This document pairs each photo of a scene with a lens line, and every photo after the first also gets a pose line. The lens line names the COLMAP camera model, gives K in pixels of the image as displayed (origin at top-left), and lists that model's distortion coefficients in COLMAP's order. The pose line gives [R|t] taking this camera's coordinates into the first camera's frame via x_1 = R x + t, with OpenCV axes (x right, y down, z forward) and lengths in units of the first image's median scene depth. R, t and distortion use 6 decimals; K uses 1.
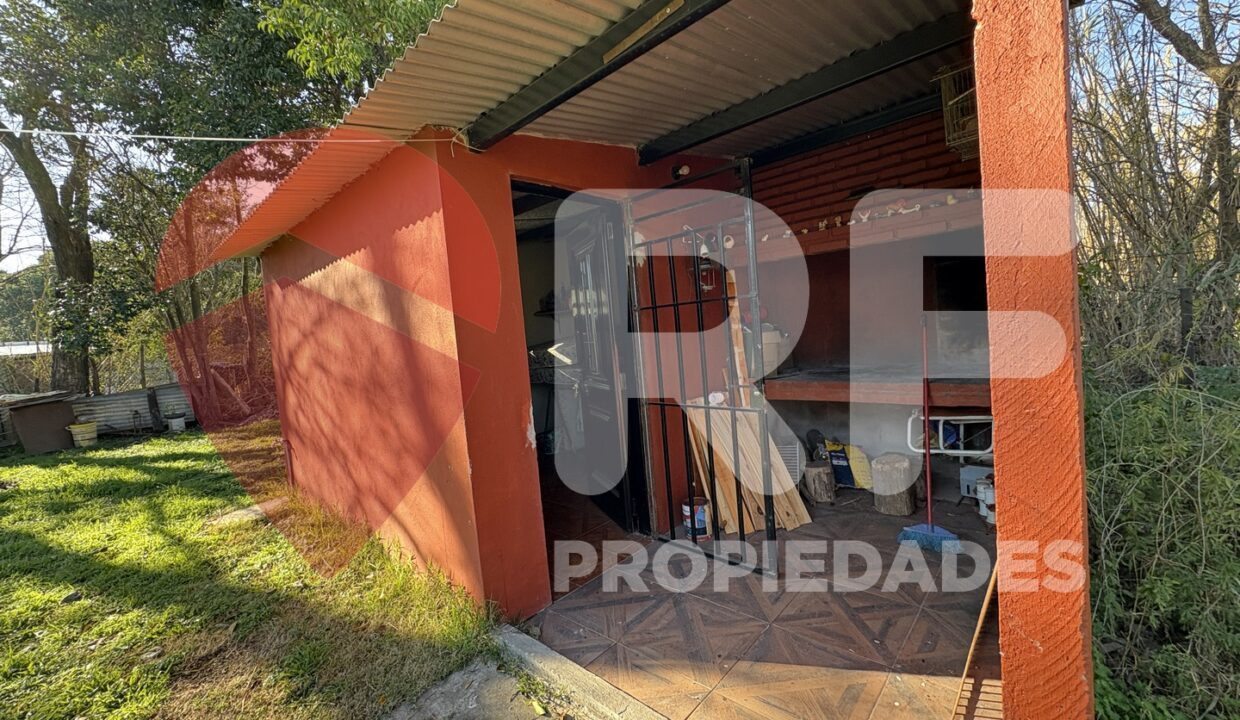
lens RADIAL K [[492.6, 0, 620.0], [0, 492.6, 360.0], [0, 0, 1]] dist [-0.000718, -0.000117]
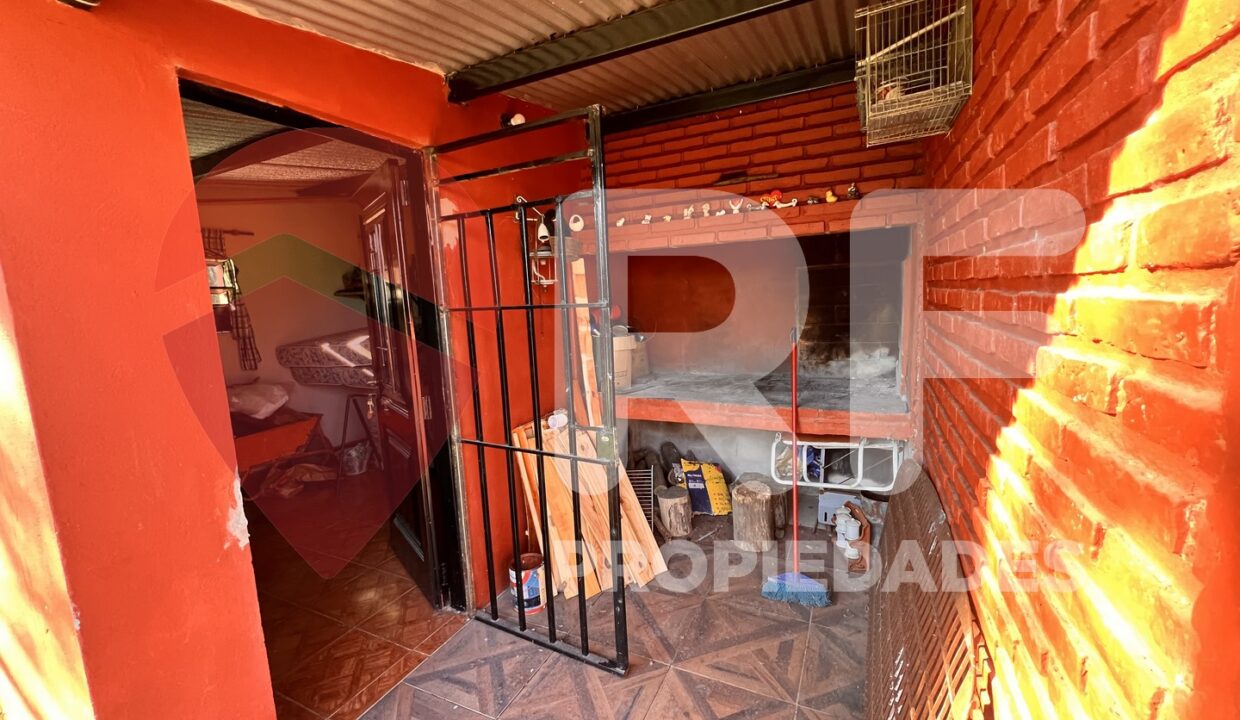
lens RADIAL K [[496.9, 0, 620.0], [0, 496.9, 360.0], [0, 0, 1]] dist [0.002805, -0.000239]
pose [[0.958000, 0.006974, 0.286684, 0.068485], [-0.020488, 0.998814, 0.044167, -0.064242], [-0.286036, -0.048185, 0.957006, 0.233040]]
